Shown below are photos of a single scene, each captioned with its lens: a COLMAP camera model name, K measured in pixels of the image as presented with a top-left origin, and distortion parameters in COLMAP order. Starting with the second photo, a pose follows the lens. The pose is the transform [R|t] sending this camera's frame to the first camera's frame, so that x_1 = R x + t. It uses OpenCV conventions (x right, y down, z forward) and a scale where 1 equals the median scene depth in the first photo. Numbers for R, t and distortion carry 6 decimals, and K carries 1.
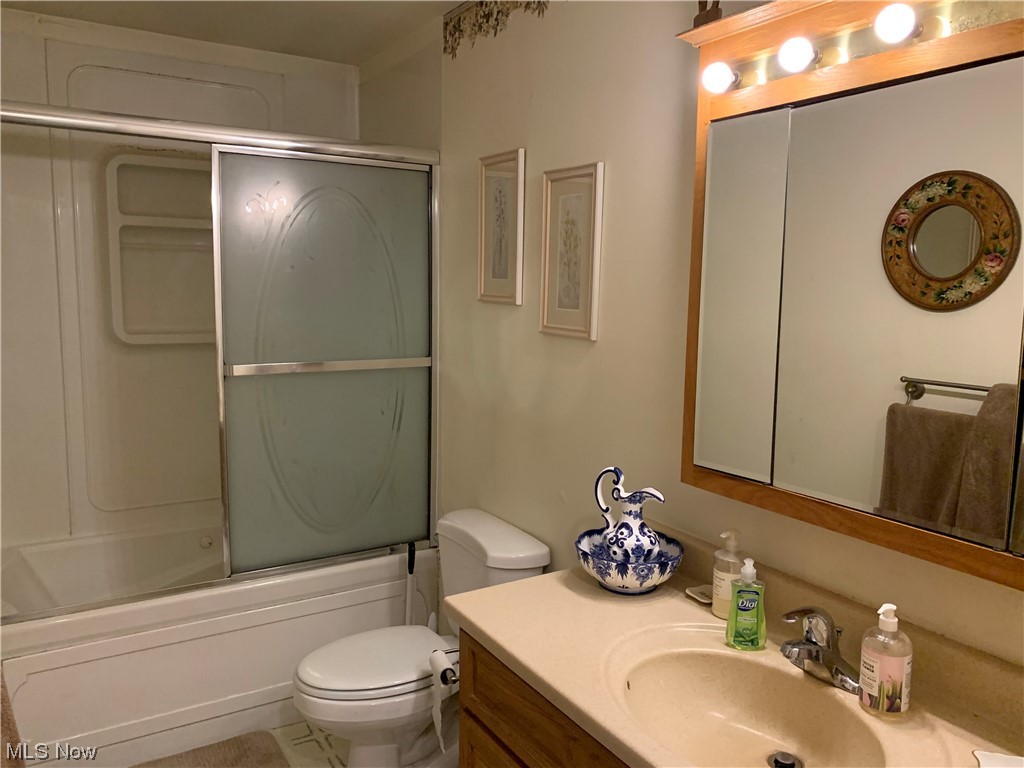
lens RADIAL K [[783.3, 0, 511.9], [0, 783.3, 383.4], [0, 0, 1]] dist [0.037420, -0.054970]
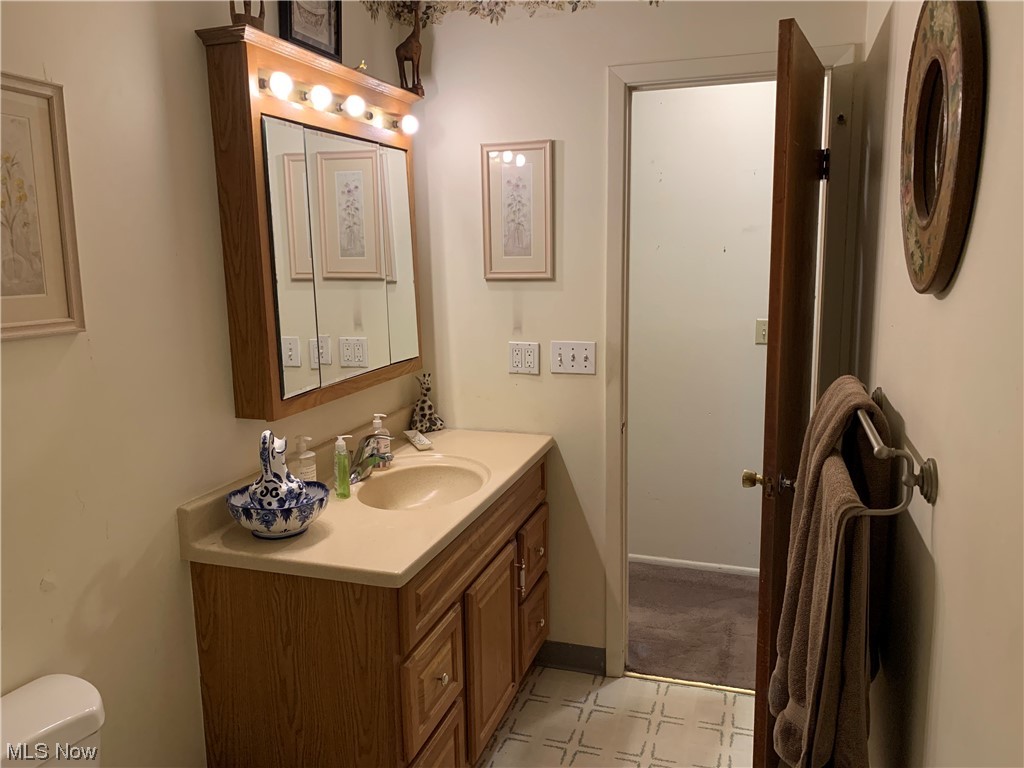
lens RADIAL K [[783.3, 0, 512.6], [0, 783.3, 380.8], [0, 0, 1]] dist [0.037420, -0.054970]
pose [[-0.657187, -0.132099, 0.742062, -0.597461], [0.098163, 0.961136, 0.258034, -0.135821], [-0.747308, 0.242420, -0.618678, 0.980225]]
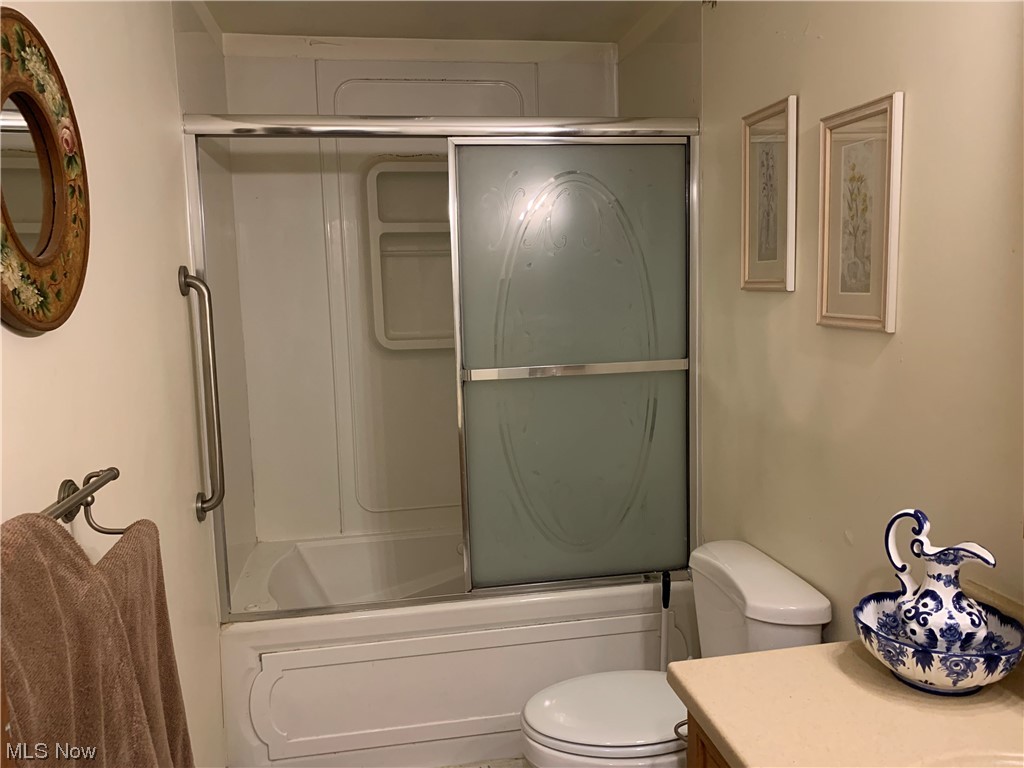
lens RADIAL K [[783.3, 0, 501.1], [0, 783.3, 380.0], [0, 0, 1]] dist [0.037420, -0.054970]
pose [[0.923485, -0.001822, -0.383630, 0.042166], [-0.001288, 0.999968, -0.007851, -0.002975], [0.383633, 0.007745, 0.923453, 0.140357]]
